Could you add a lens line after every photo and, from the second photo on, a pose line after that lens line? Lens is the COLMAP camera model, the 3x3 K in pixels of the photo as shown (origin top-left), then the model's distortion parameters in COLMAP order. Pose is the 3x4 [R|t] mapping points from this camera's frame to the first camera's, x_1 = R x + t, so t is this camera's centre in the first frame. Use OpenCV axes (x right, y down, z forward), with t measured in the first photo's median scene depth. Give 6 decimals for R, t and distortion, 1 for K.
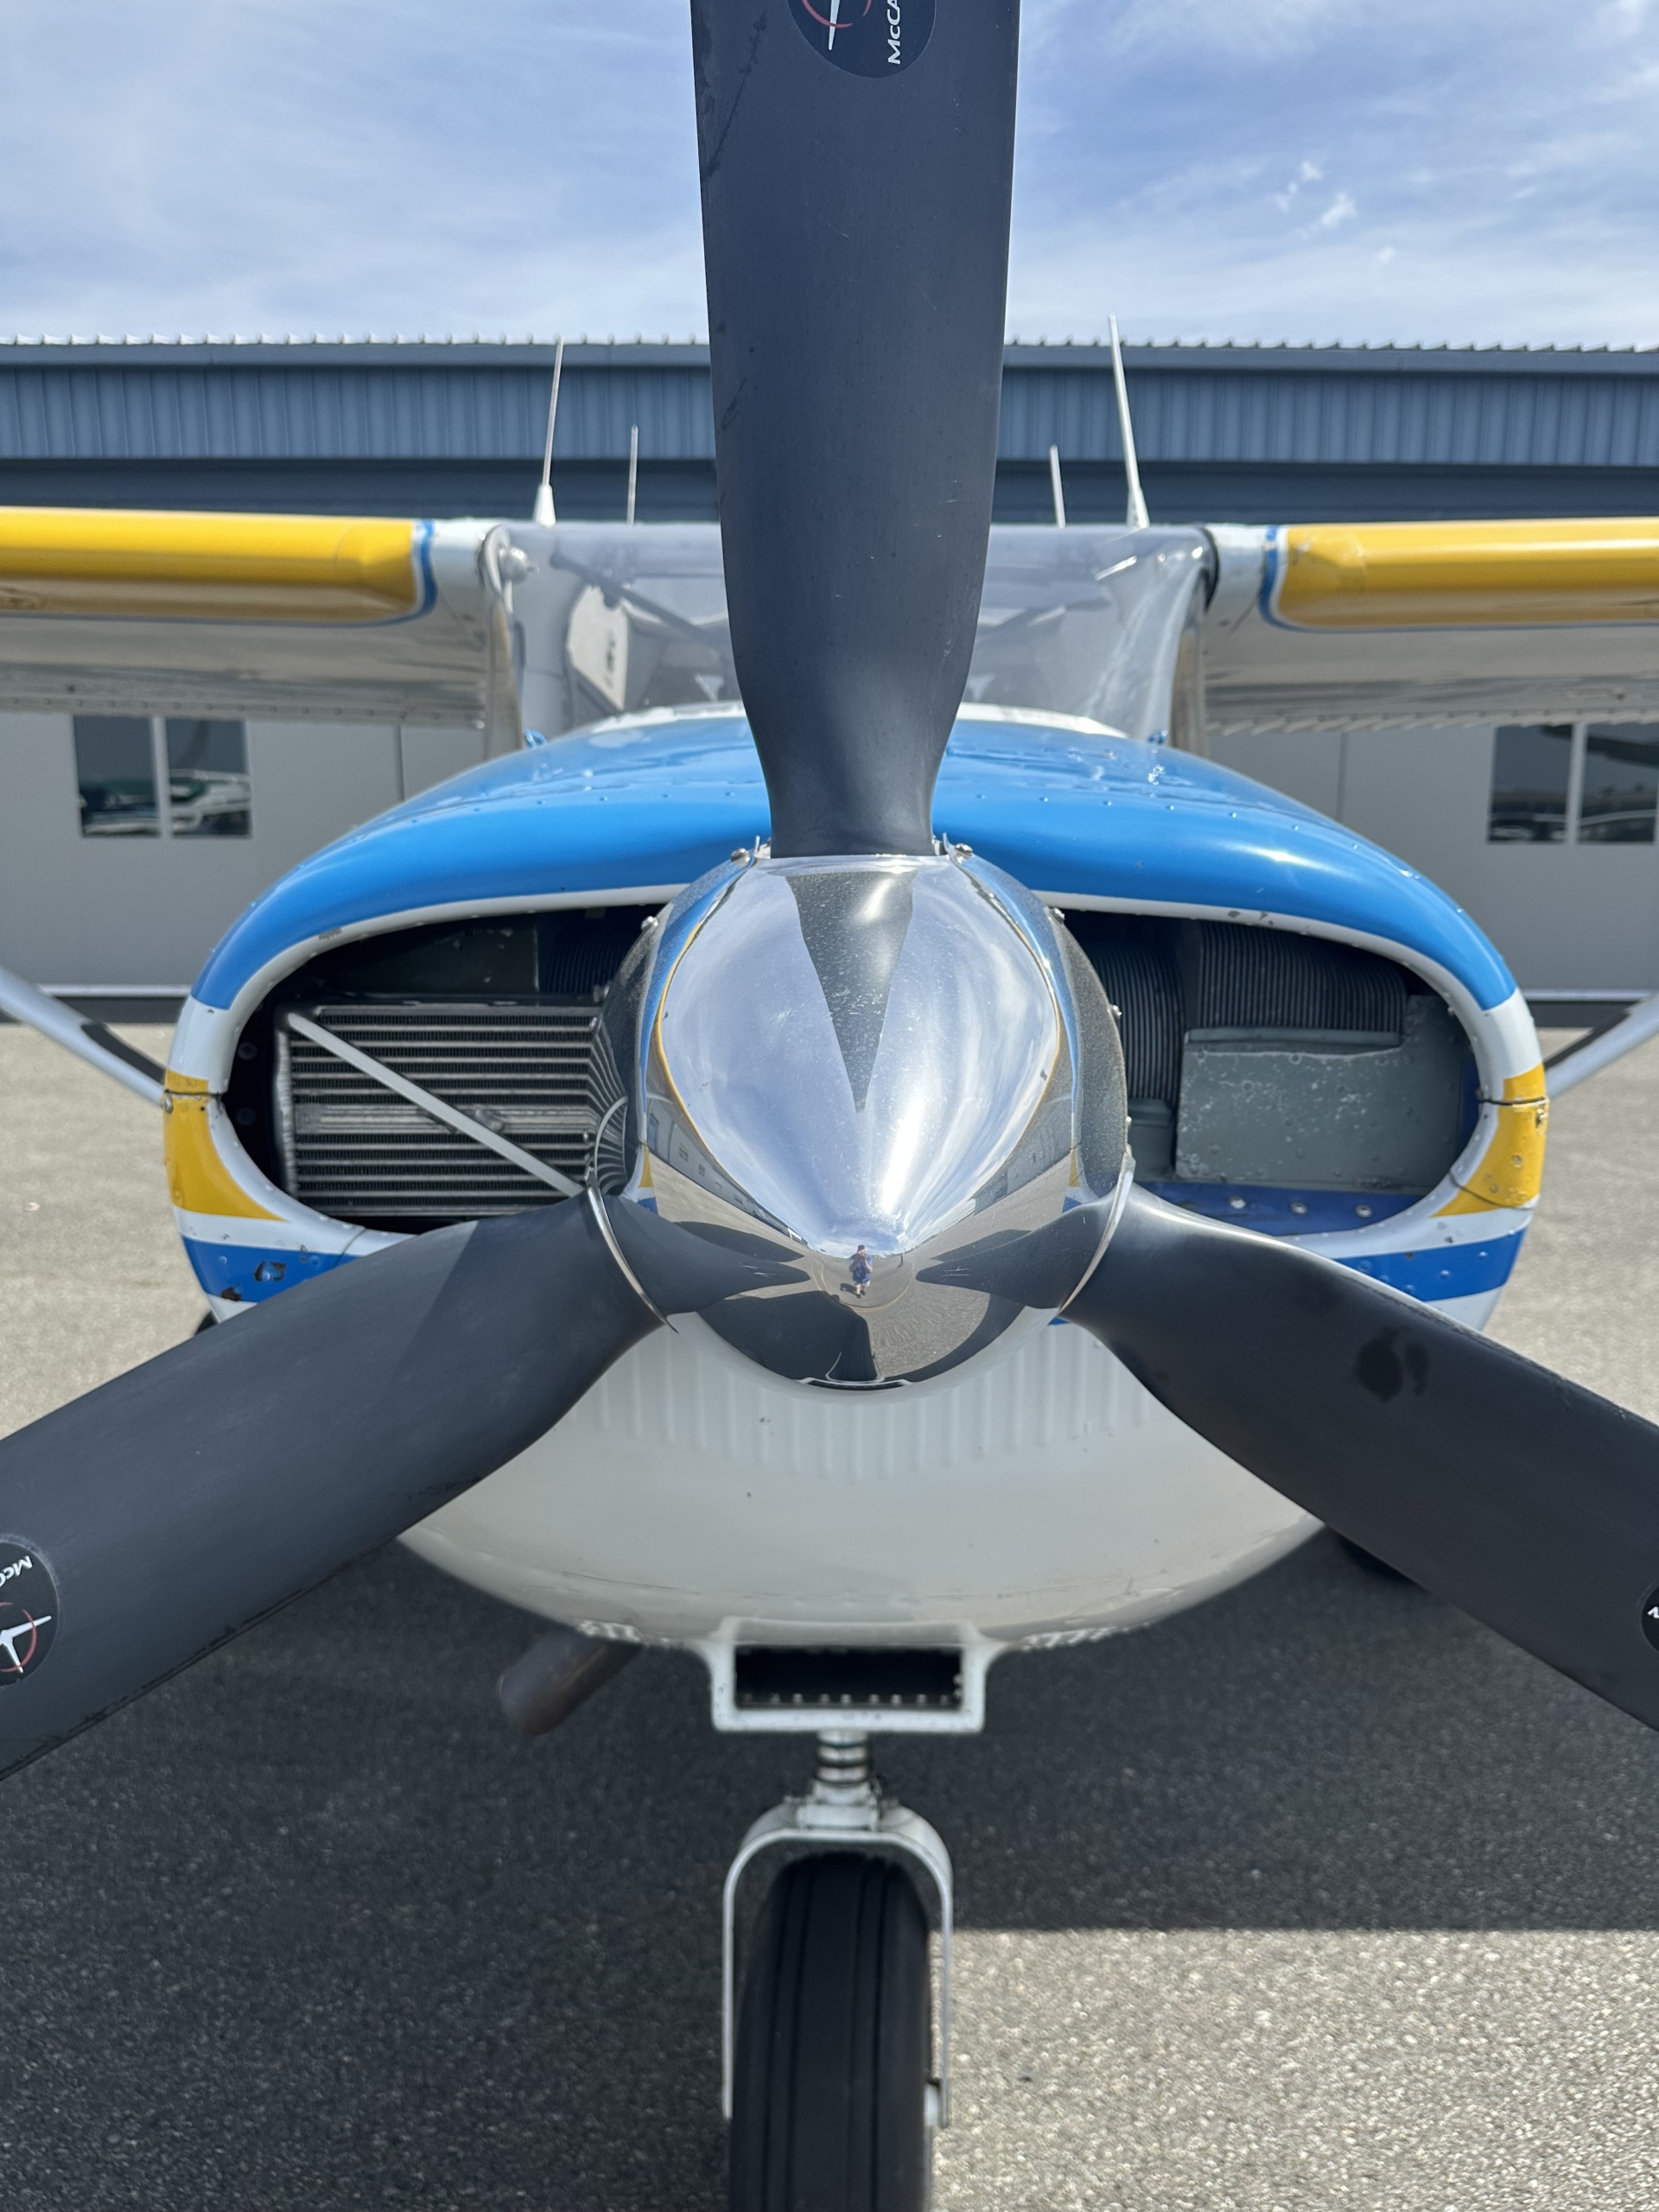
lens RADIAL K [[1583.0, 0, 836.3], [0, 1583.0, 1118.8], [0, 0, 1]] dist [-0.005722, -0.006054]
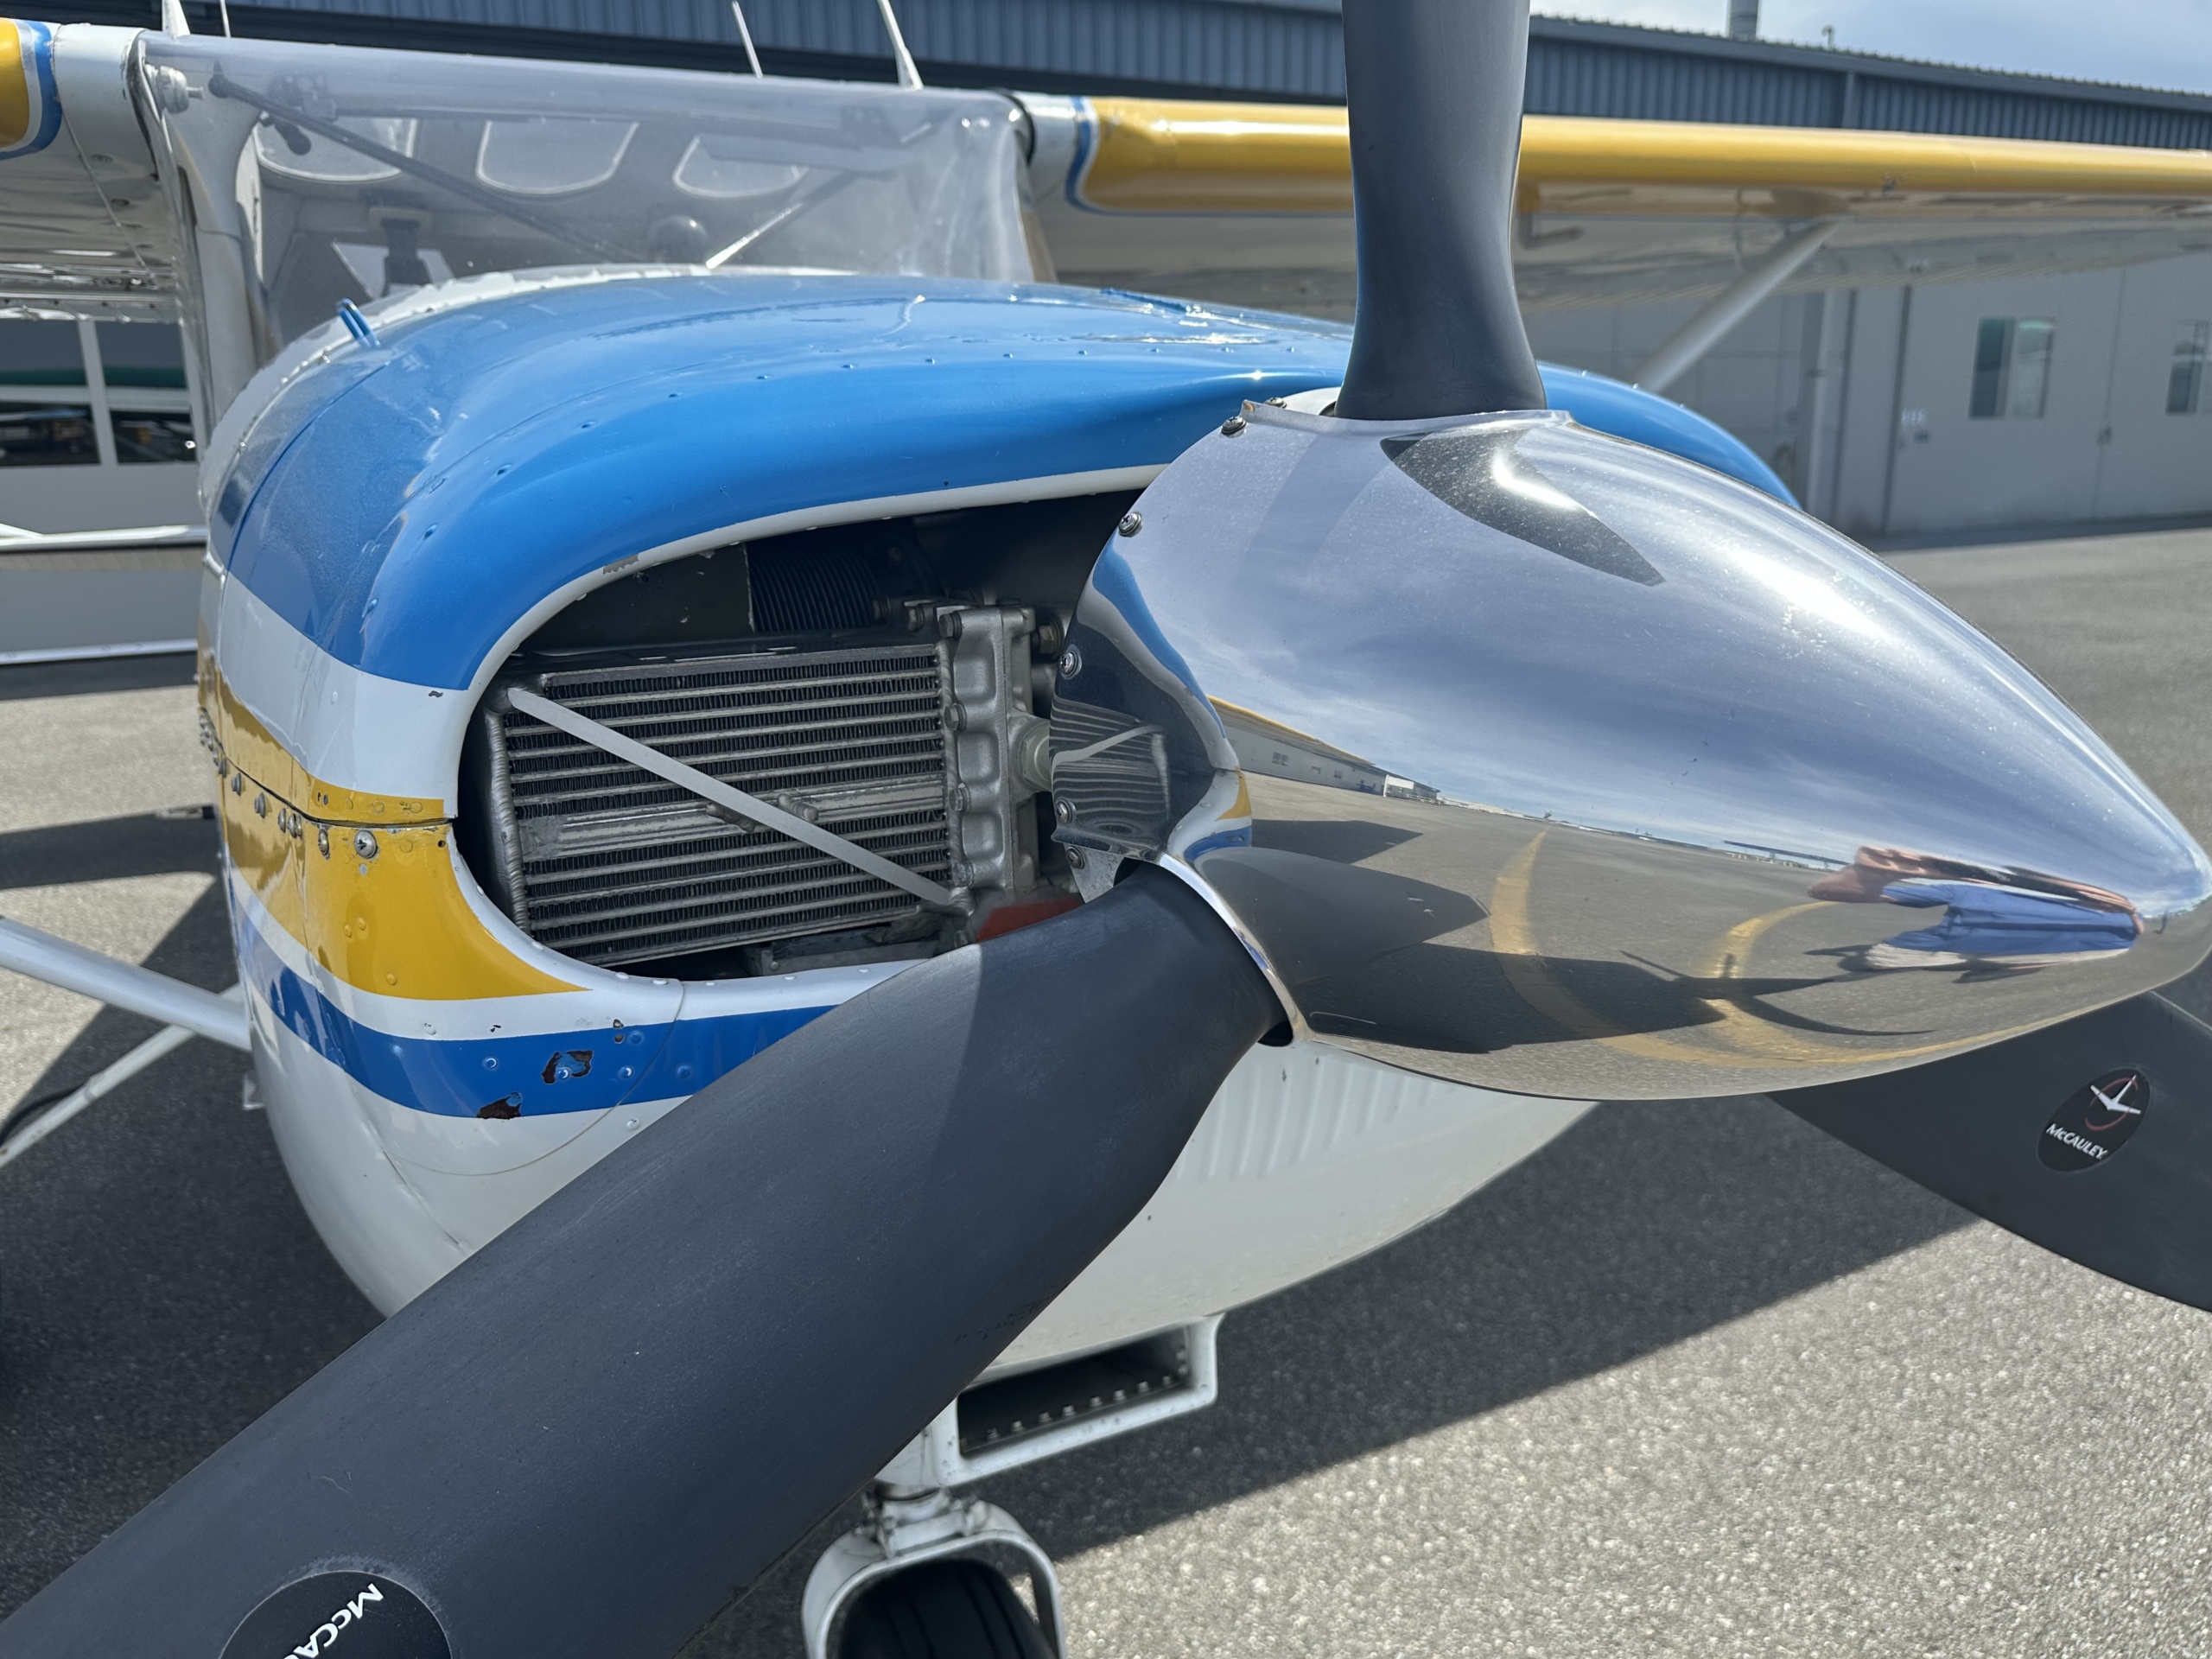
lens RADIAL K [[1583.0, 0, 1097.5], [0, 1583.0, 836.1], [0, 0, 1]] dist [-0.005722, -0.006054]
pose [[0.898100, -0.131370, 0.419712, -0.237835], [0.103485, 0.990673, 0.088644, -0.021754], [-0.427443, -0.036178, 0.903318, 0.159381]]
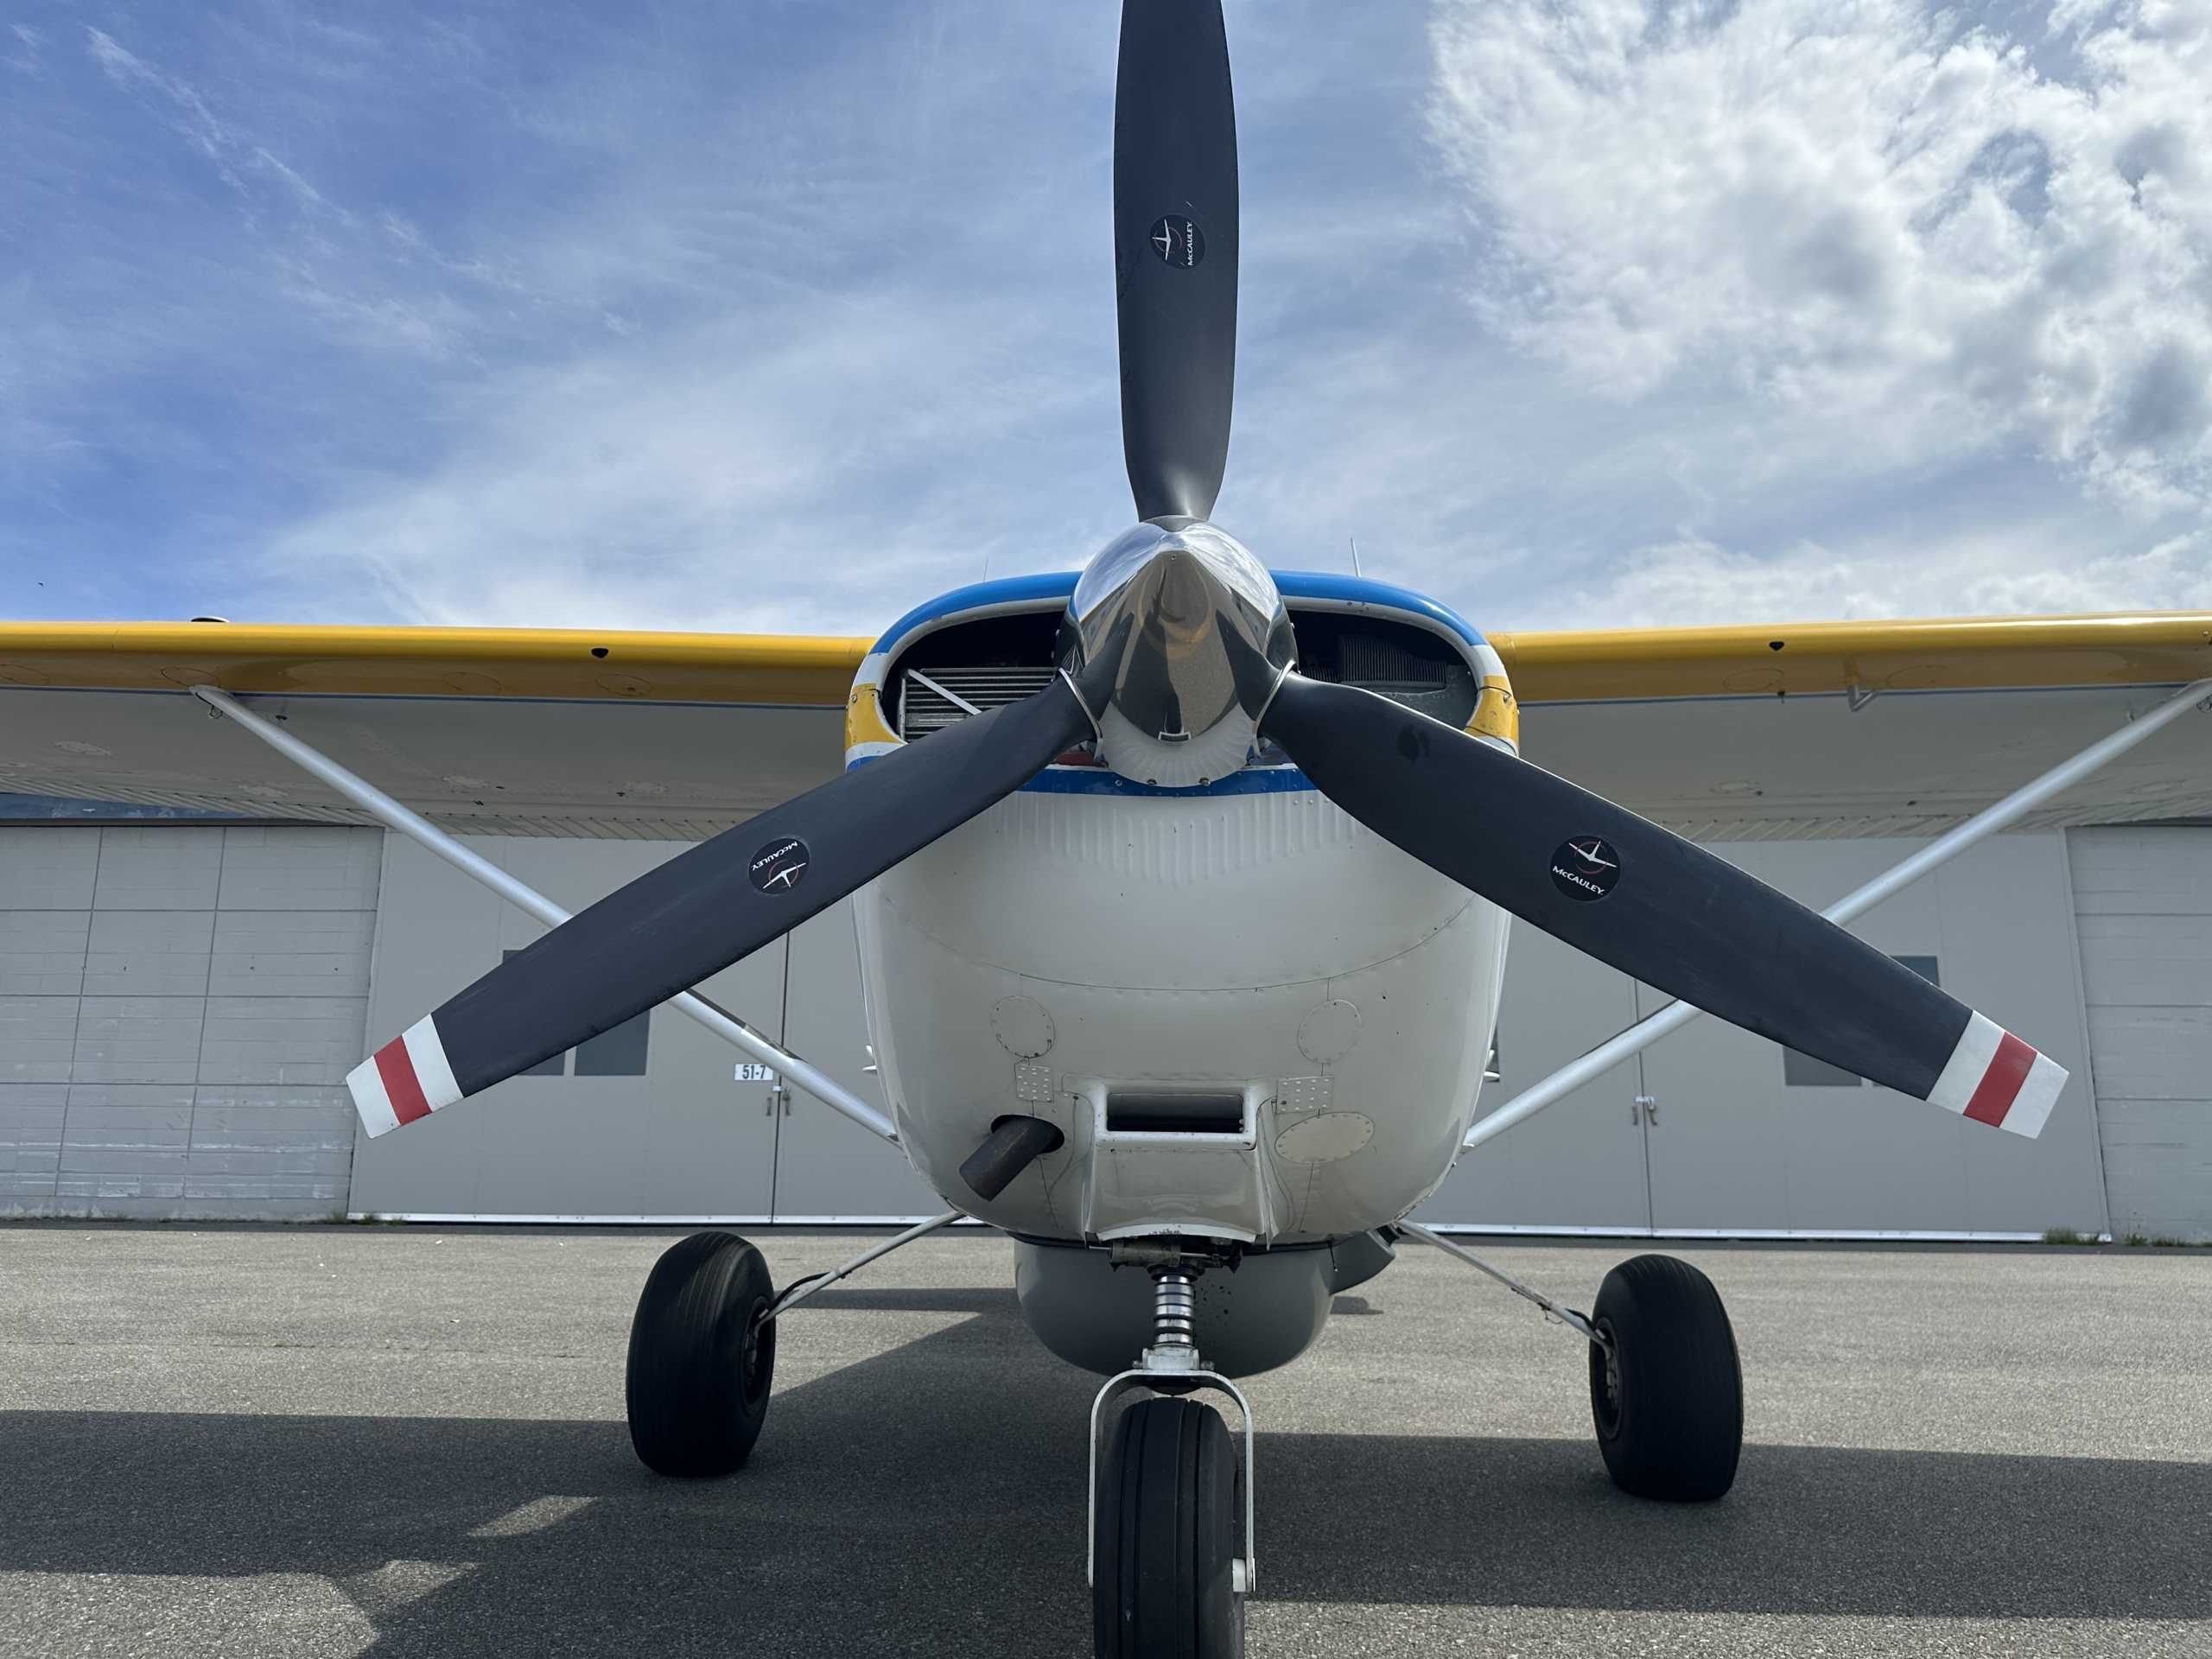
lens RADIAL K [[1536.5, 0, 1106.0], [0, 1536.5, 829.5], [0, 0, 1]] dist [0.010138, -0.005054]
pose [[0.998221, 0.000761, -0.059616, 0.022736], [-0.023025, 0.927265, -0.373697, 0.515836], [0.054995, 0.374405, 0.925633, -0.465510]]
